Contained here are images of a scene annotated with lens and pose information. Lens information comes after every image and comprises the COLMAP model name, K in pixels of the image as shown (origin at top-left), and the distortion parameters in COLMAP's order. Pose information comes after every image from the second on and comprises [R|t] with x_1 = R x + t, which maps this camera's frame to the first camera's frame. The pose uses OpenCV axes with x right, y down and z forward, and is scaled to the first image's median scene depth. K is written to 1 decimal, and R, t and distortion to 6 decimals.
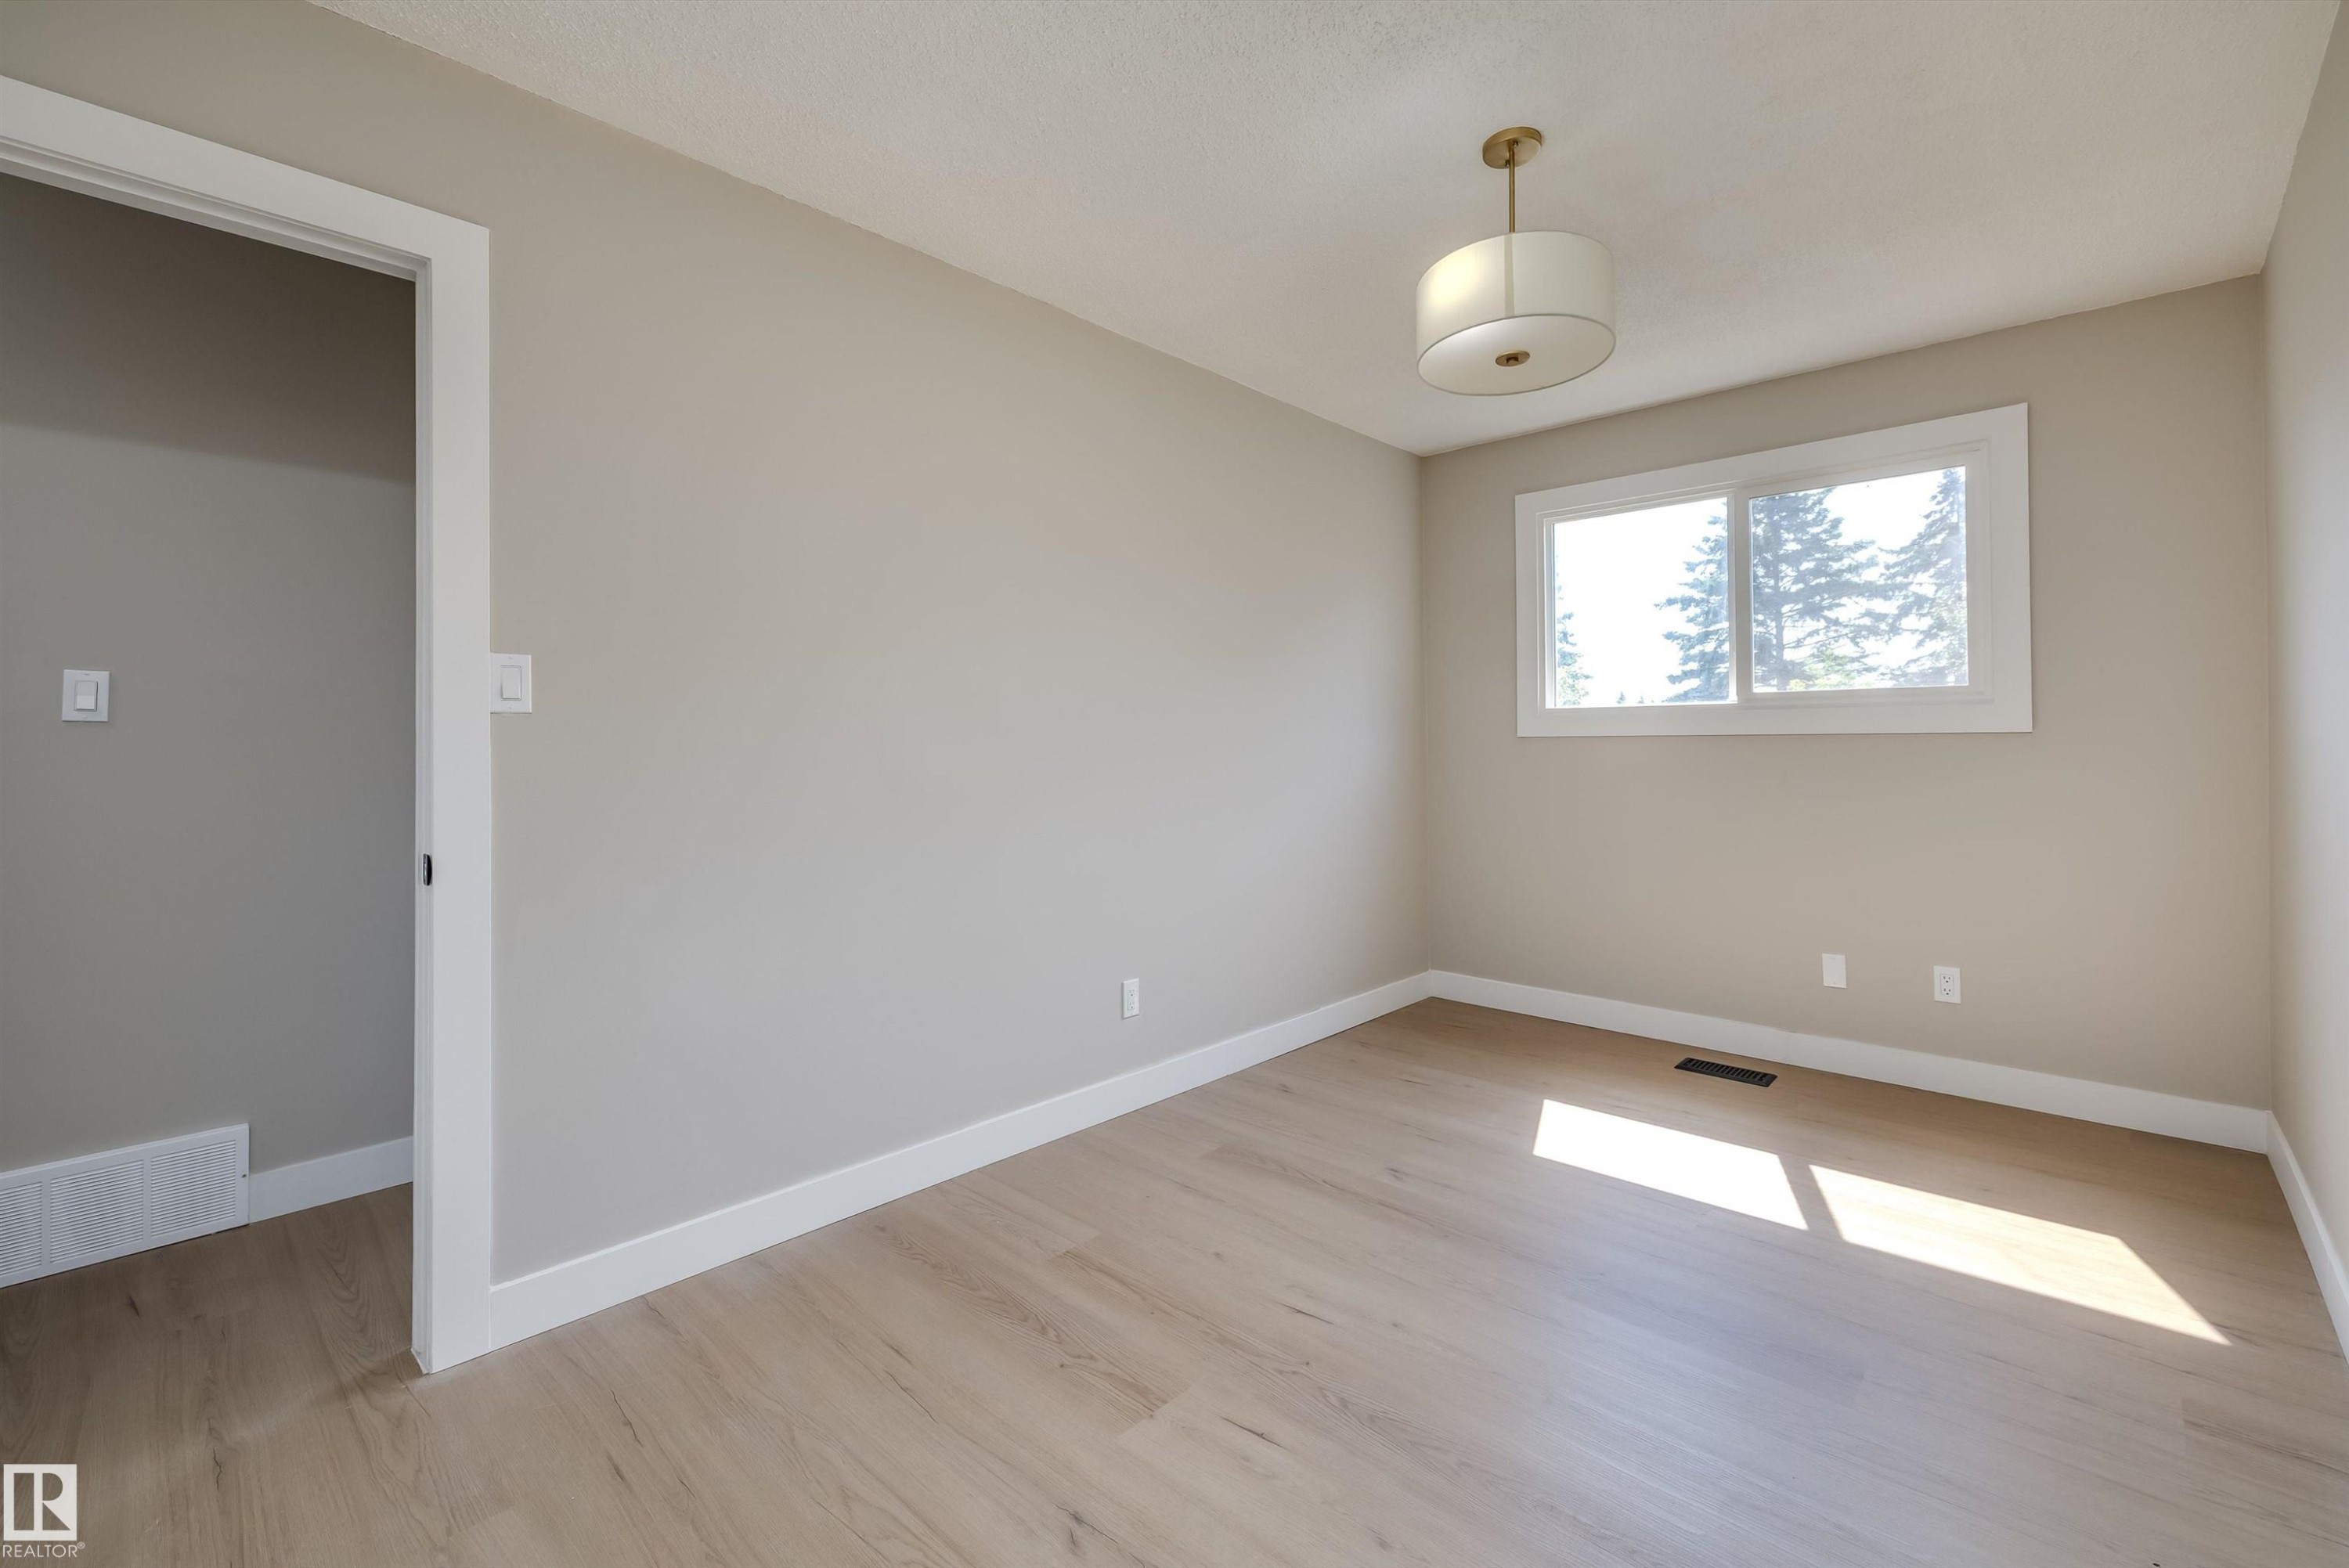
lens RADIAL K [[996.1, 0, 1169.8], [0, 996.1, 731.4], [0, 0, 1]] dist [0.001596, 0.000134]
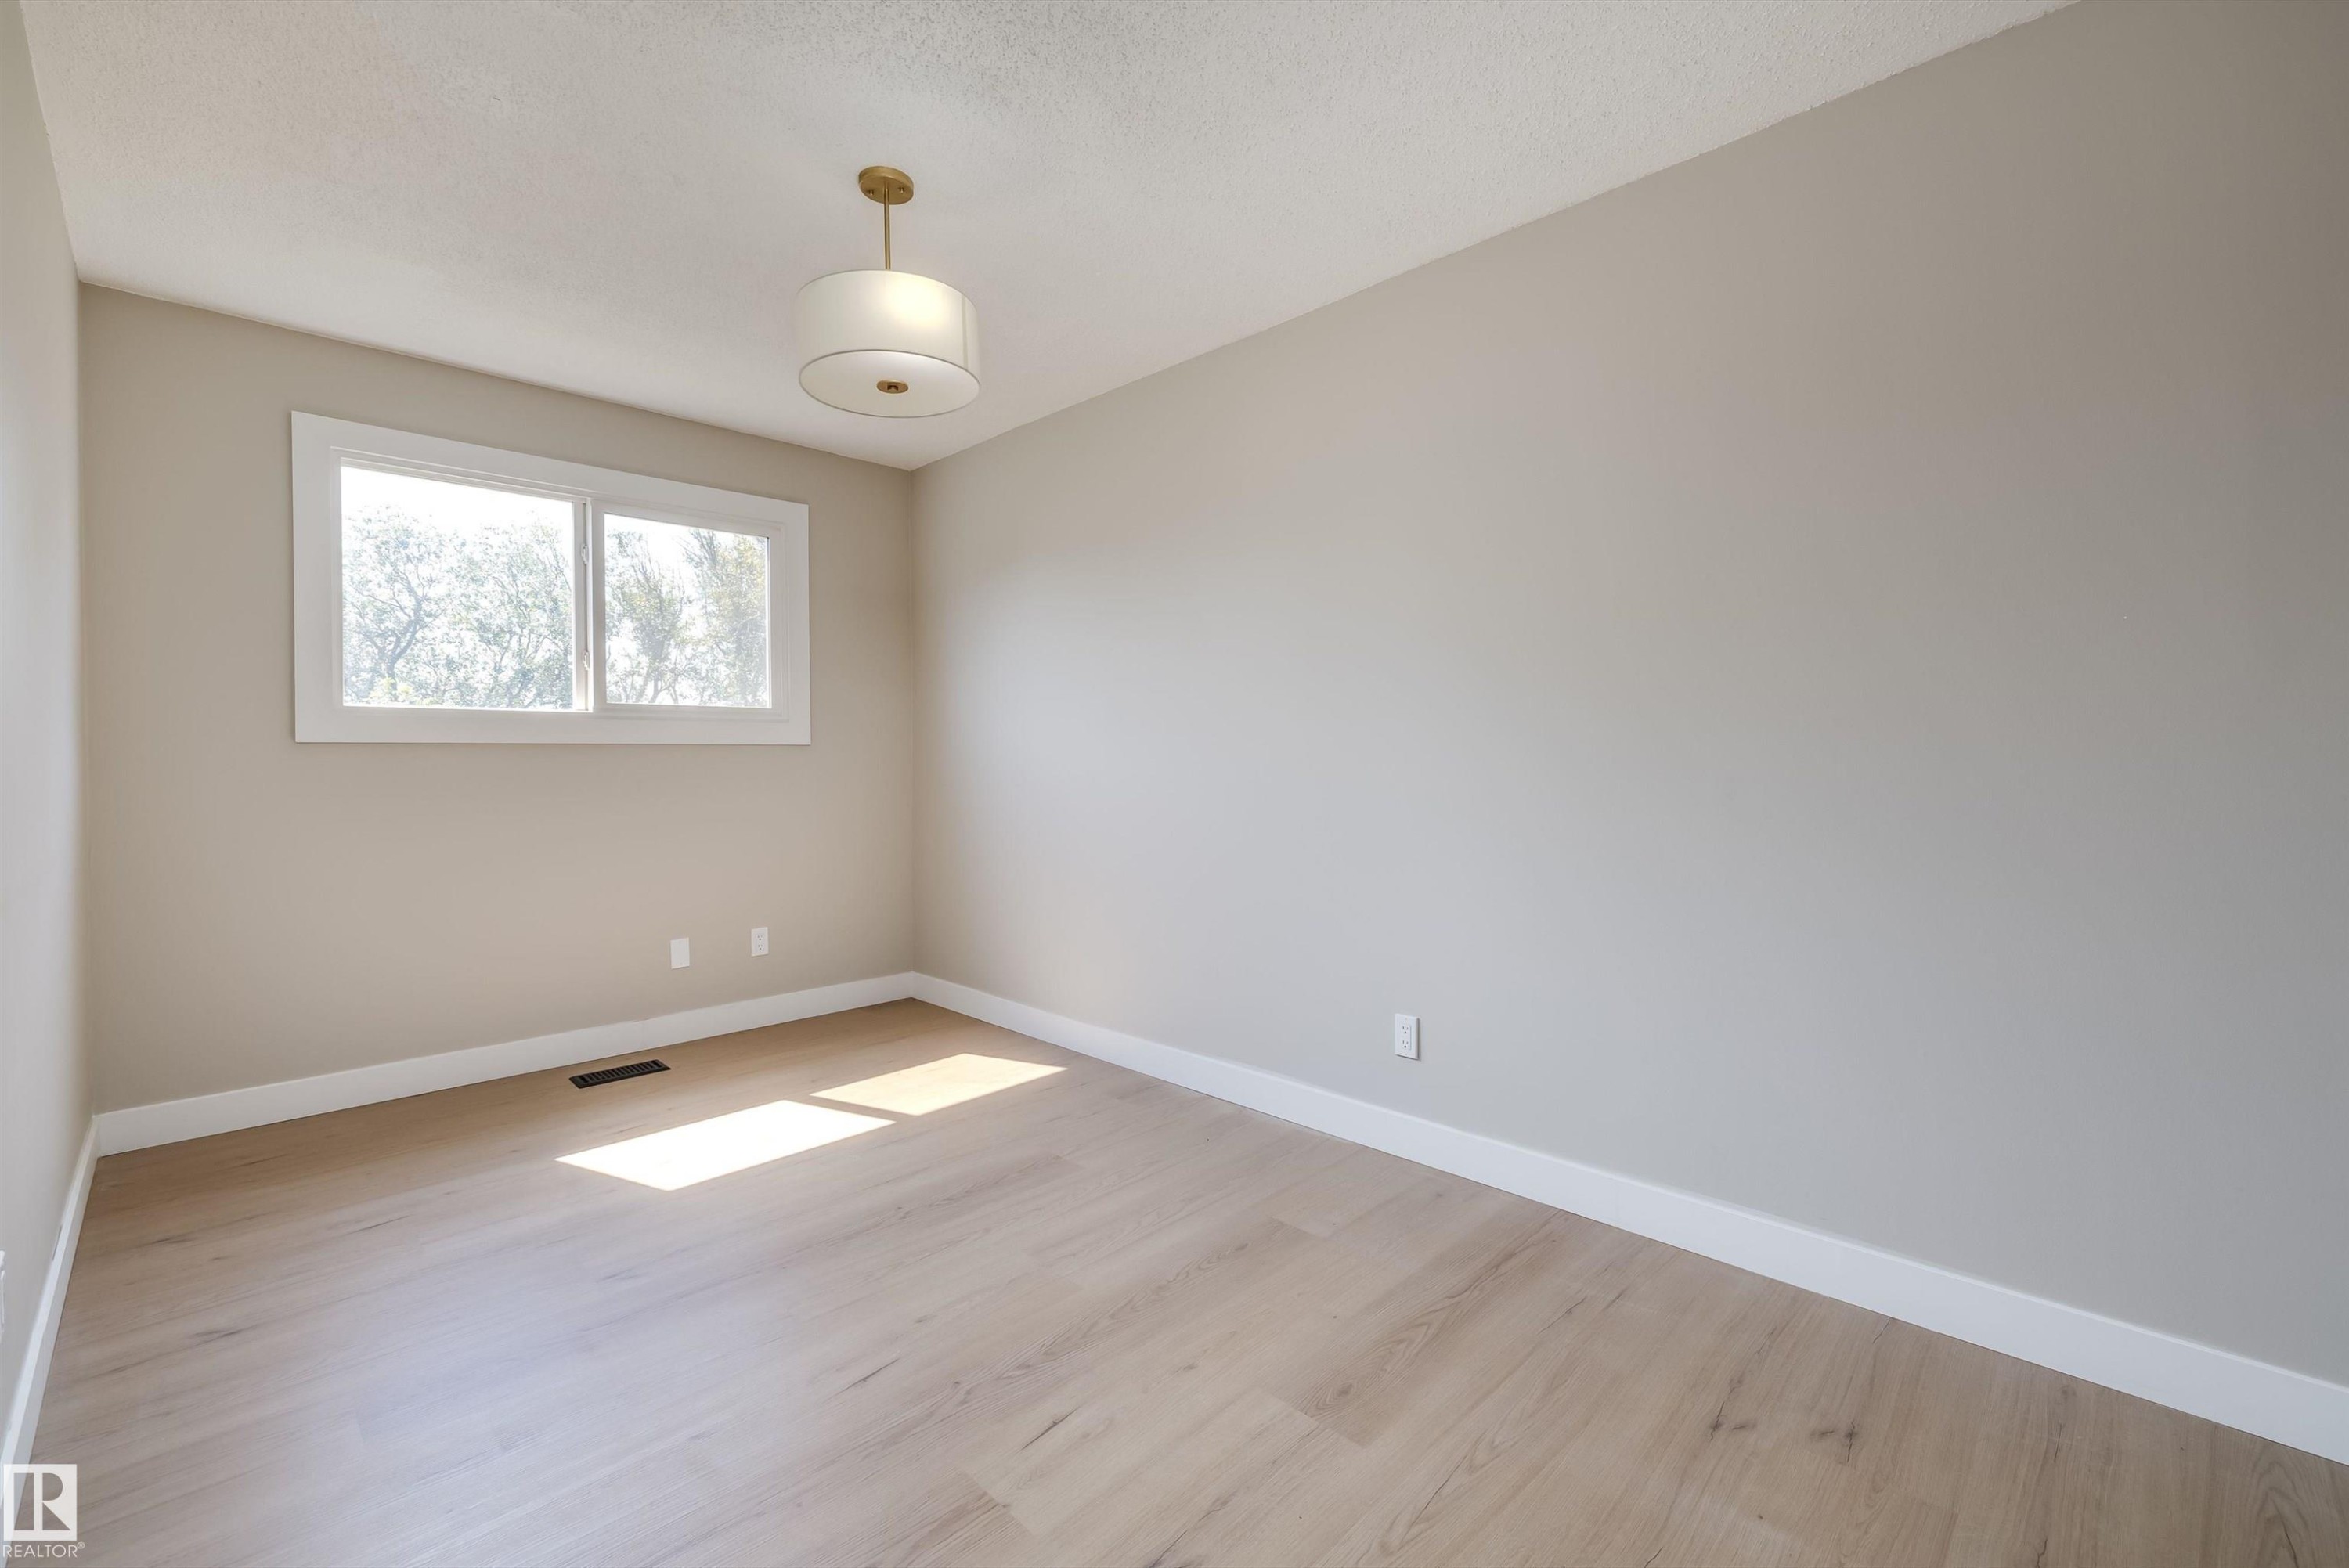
lens RADIAL K [[987.3, 0, 1165.6], [0, 987.3, 763.6], [0, 0, 1]] dist [0.003076, 0.000468]
pose [[0.026980, -0.004232, 0.999627, -0.490684], [-0.010880, 0.999931, 0.004527, 0.014720], [-0.999577, -0.010998, 0.026932, 0.467349]]
